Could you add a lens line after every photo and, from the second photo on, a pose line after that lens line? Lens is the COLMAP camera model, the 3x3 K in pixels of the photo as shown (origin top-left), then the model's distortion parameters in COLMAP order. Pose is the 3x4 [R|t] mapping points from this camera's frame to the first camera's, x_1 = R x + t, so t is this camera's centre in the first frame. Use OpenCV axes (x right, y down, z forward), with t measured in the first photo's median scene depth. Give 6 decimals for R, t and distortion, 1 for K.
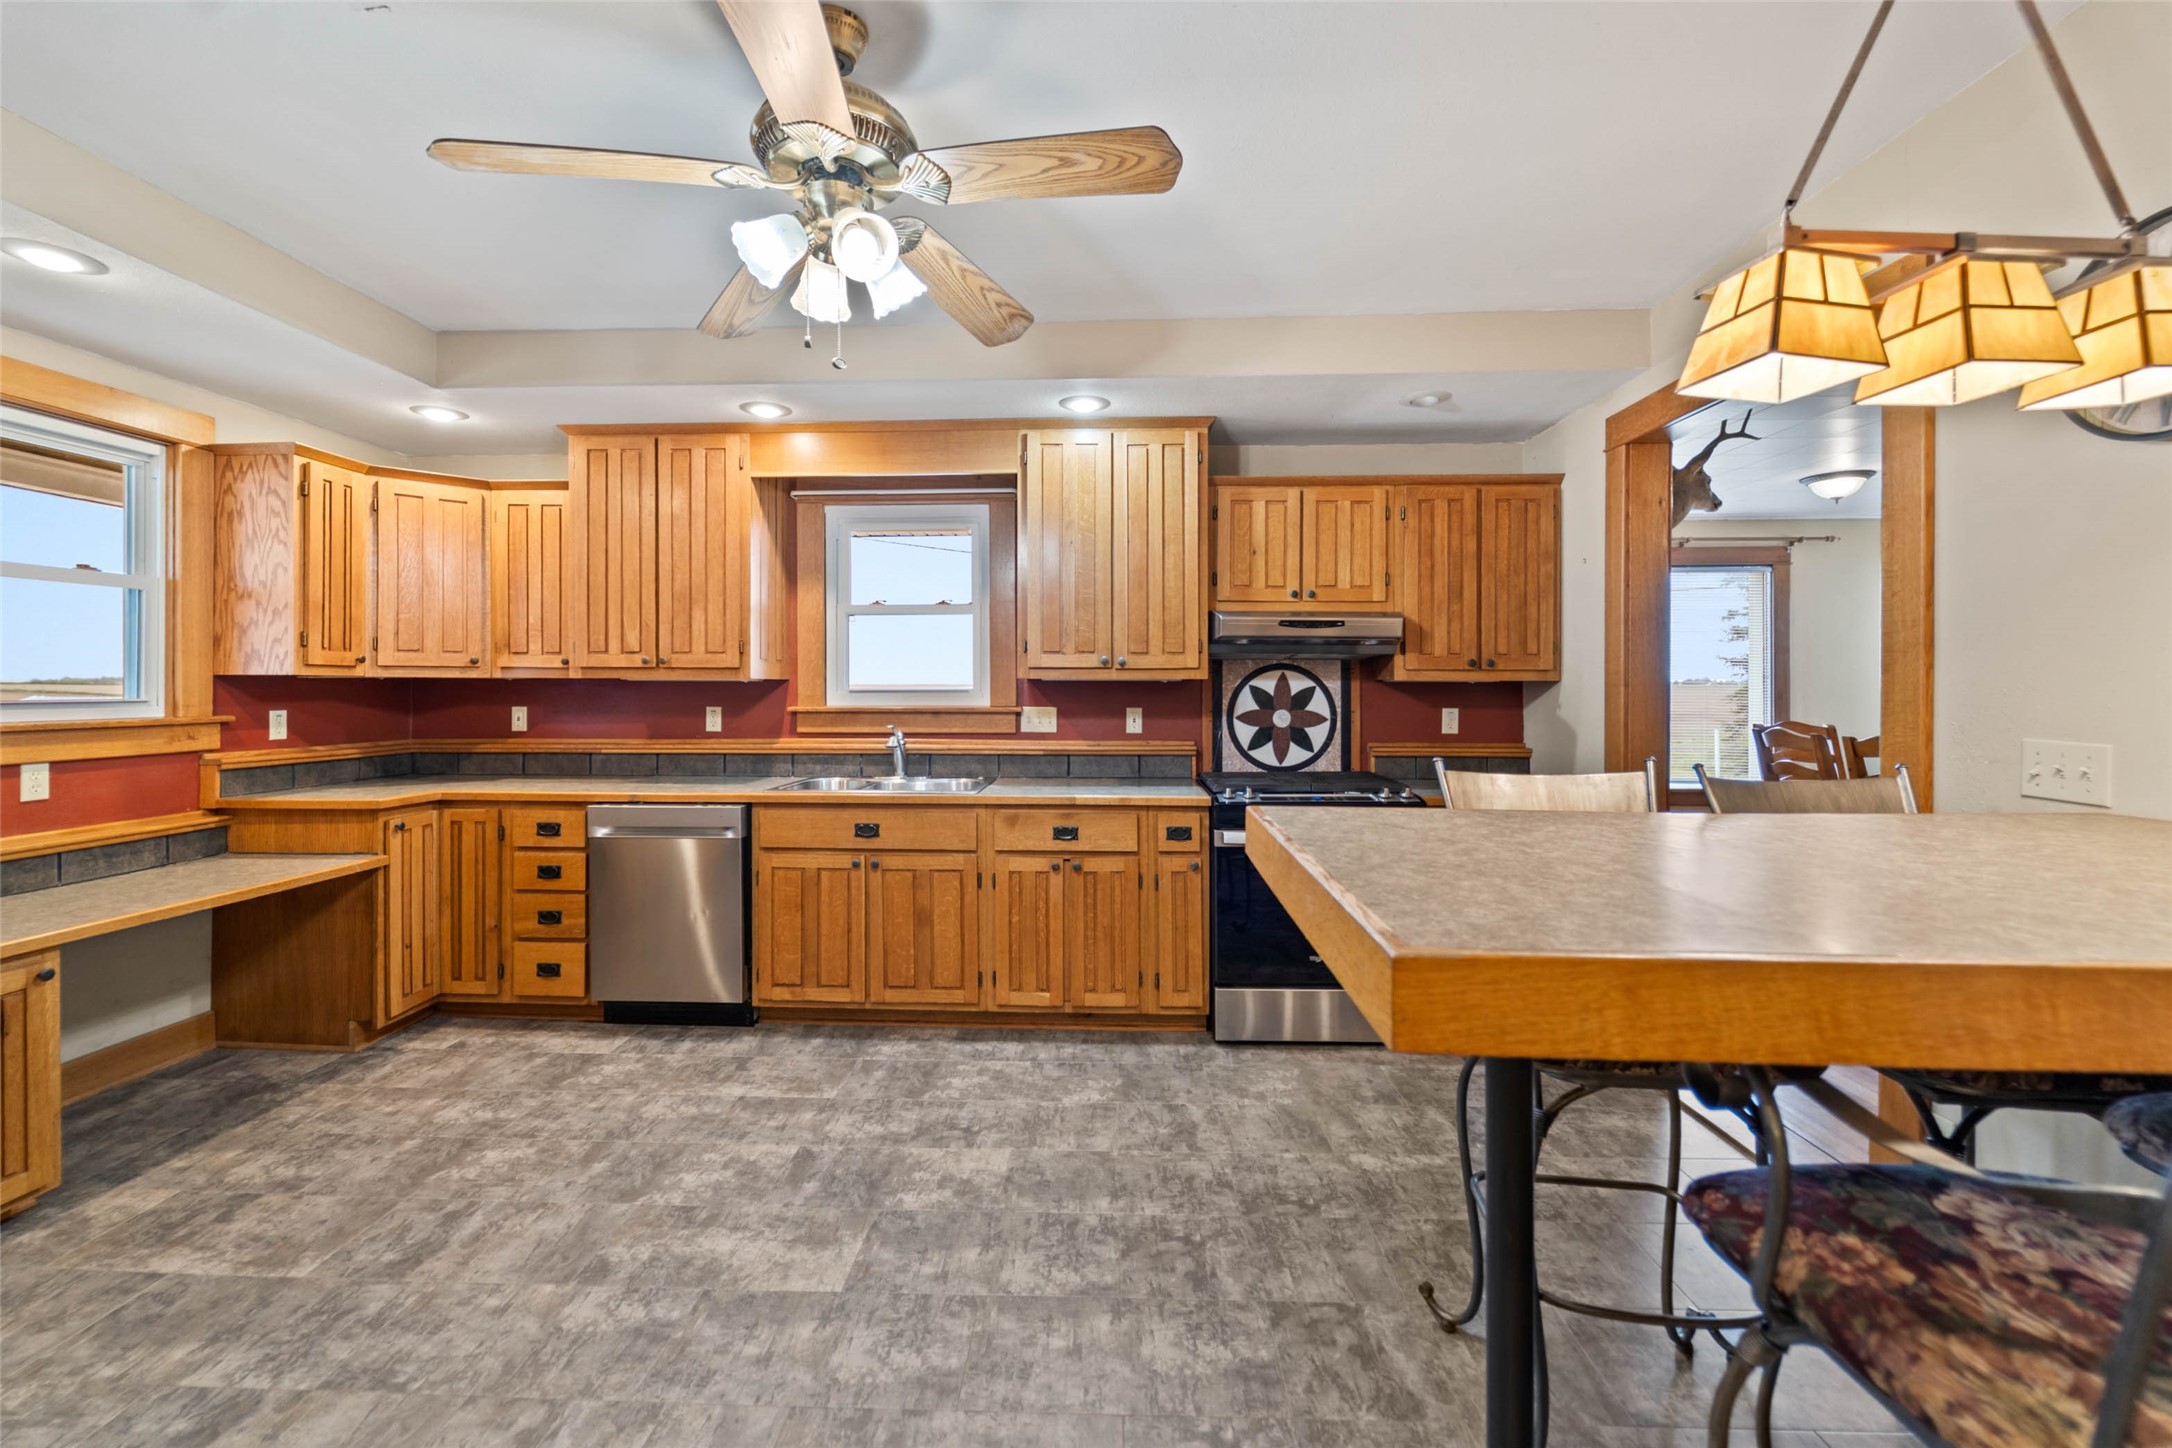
lens RADIAL K [[887.5, 0, 1077.0], [0, 887.5, 690.3], [0, 0, 1]] dist [0.000162, 0.000171]
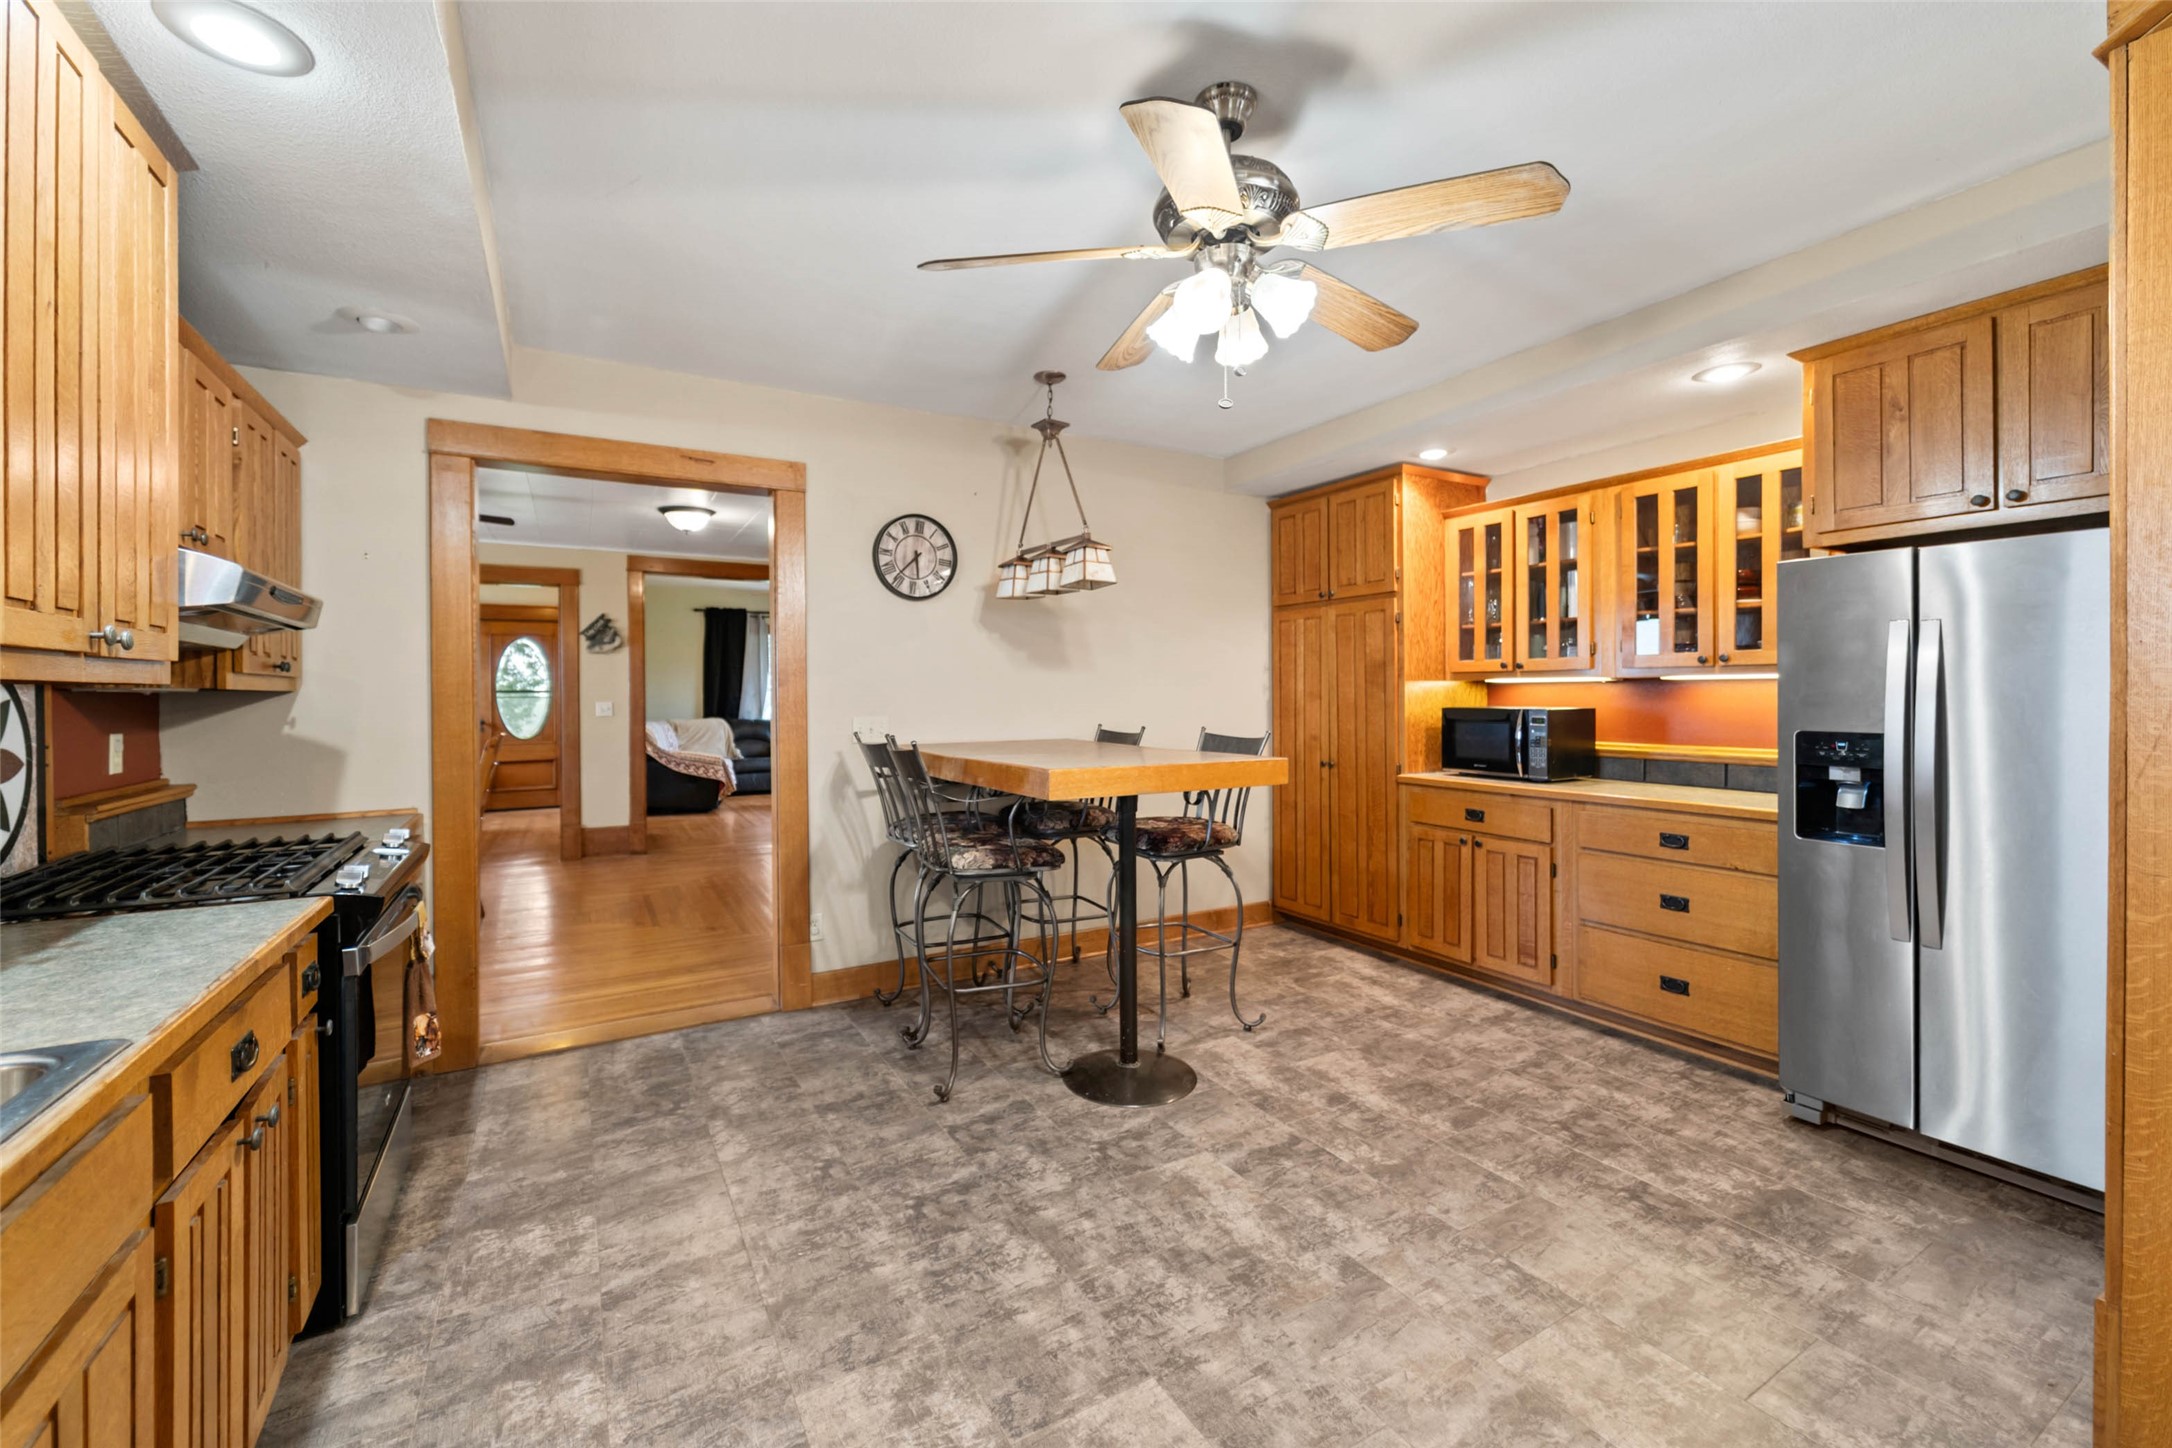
lens RADIAL K [[887.5, 0, 1077.4], [0, 887.5, 704.5], [0, 0, 1]] dist [0.000162, 0.000171]
pose [[-0.537006, -0.005887, 0.843558, -0.564707], [0.008396, 0.999889, 0.012323, -0.001693], [-0.843536, 0.013700, -0.536897, 0.893316]]
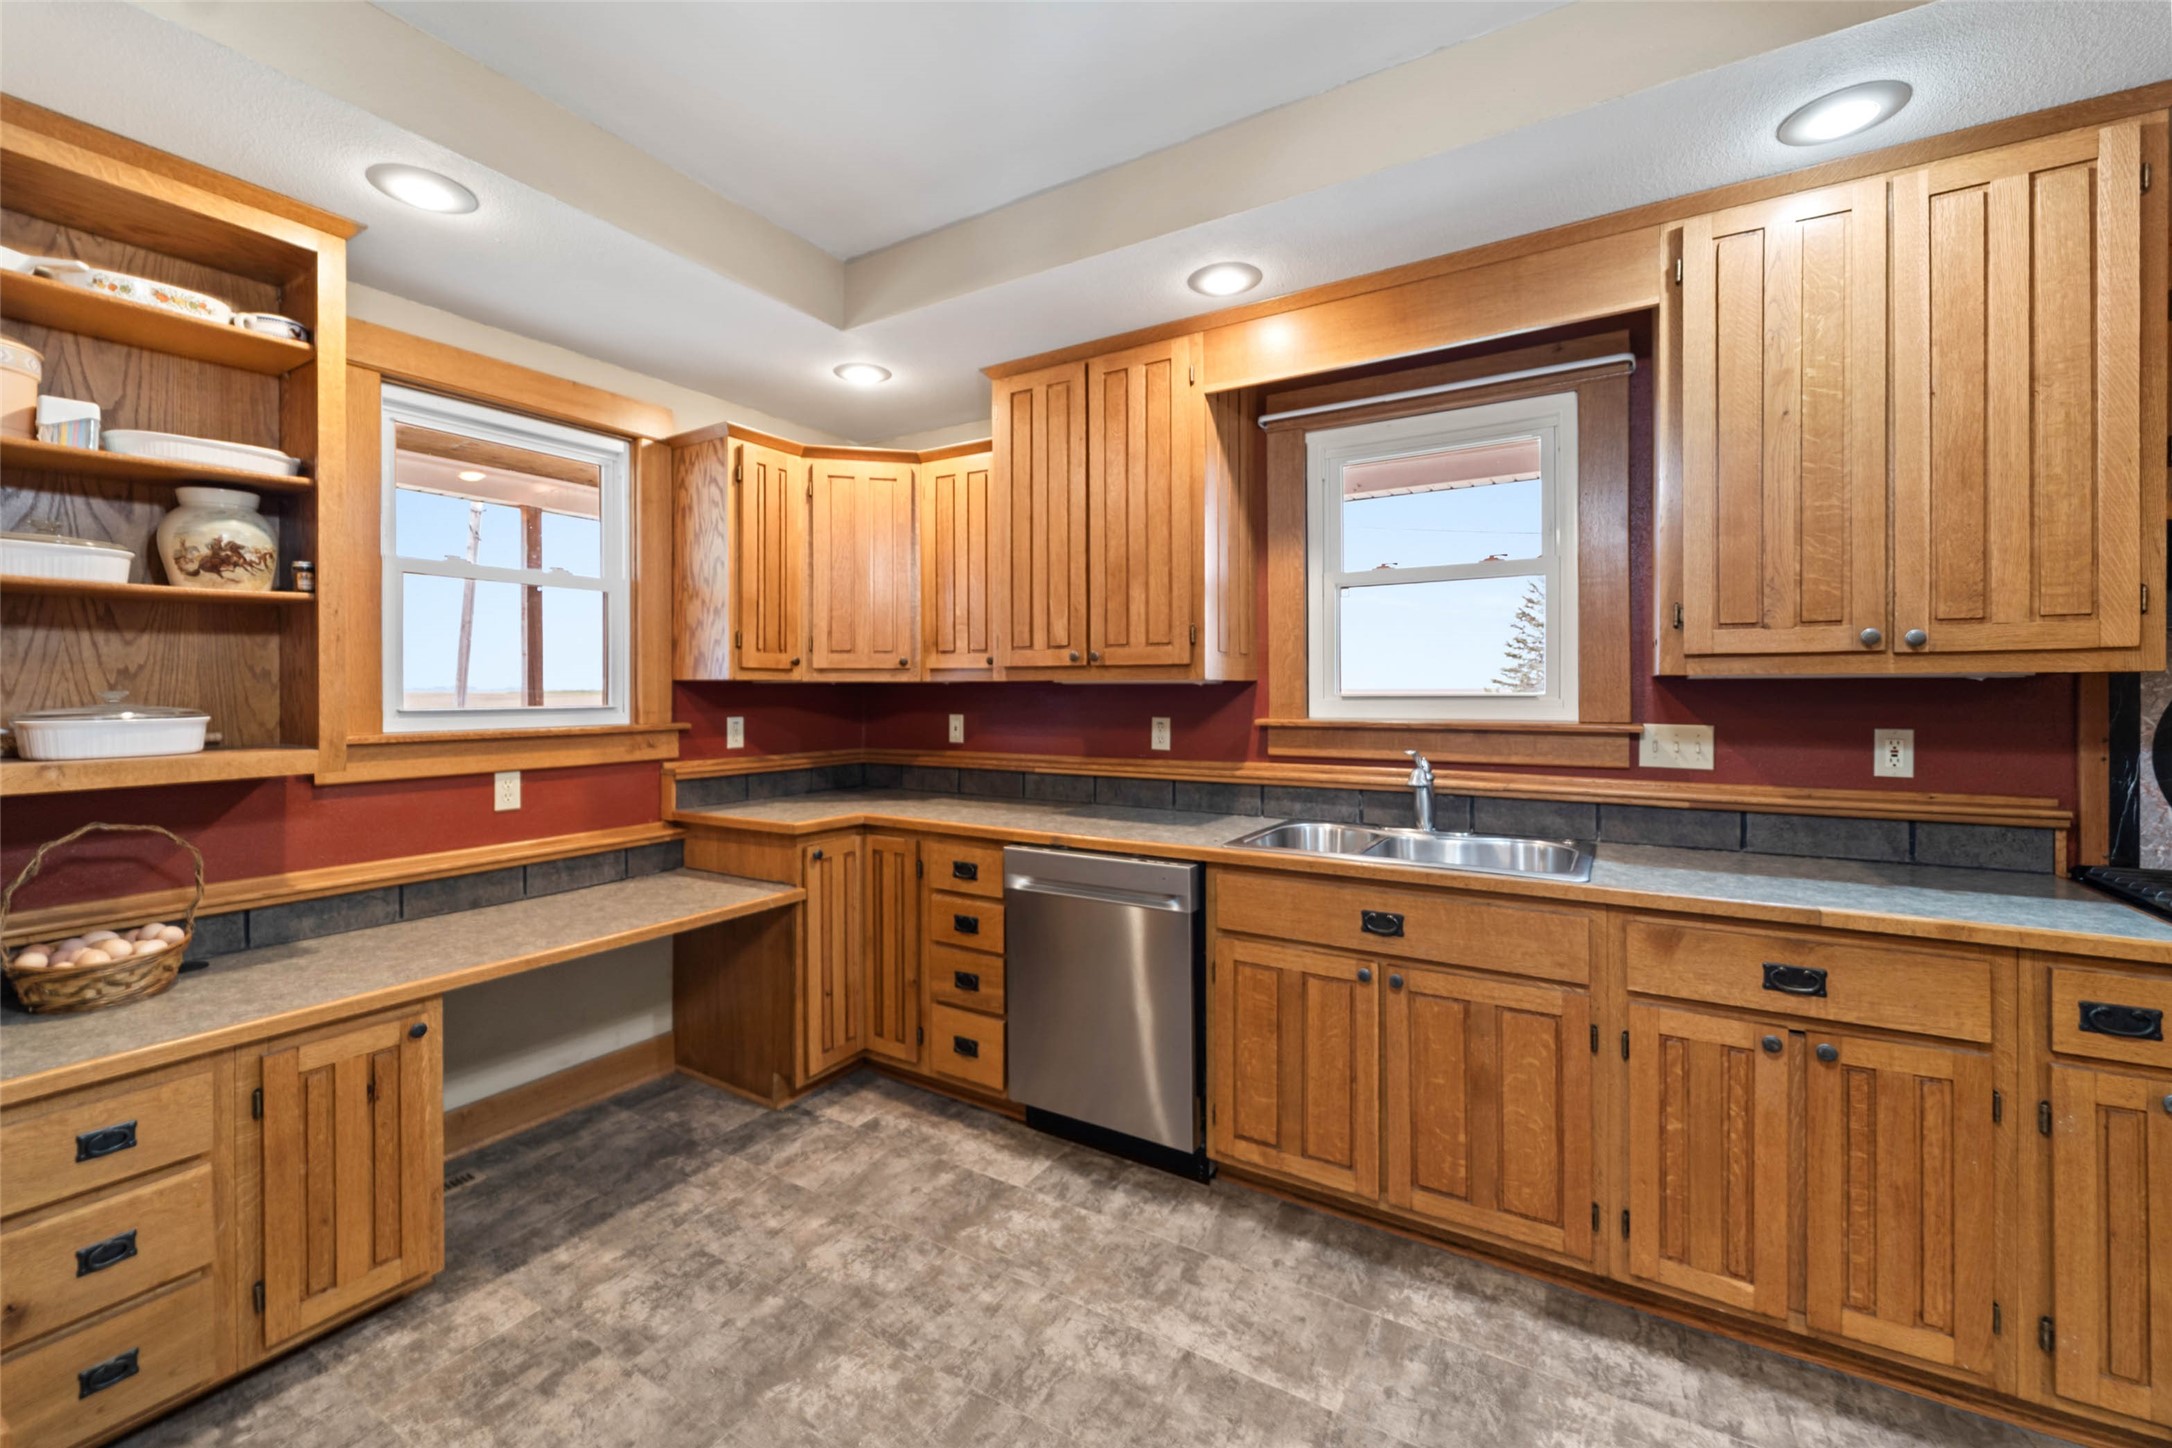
lens RADIAL K [[887.5, 0, 1079.2], [0, 887.5, 692.7], [0, 0, 1]] dist [0.000162, 0.000171]
pose [[0.875550, -0.002166, -0.483122, -0.123756], [0.000718, 0.999995, -0.003181, -0.000768], [0.483127, 0.002438, 0.875547, 0.360546]]
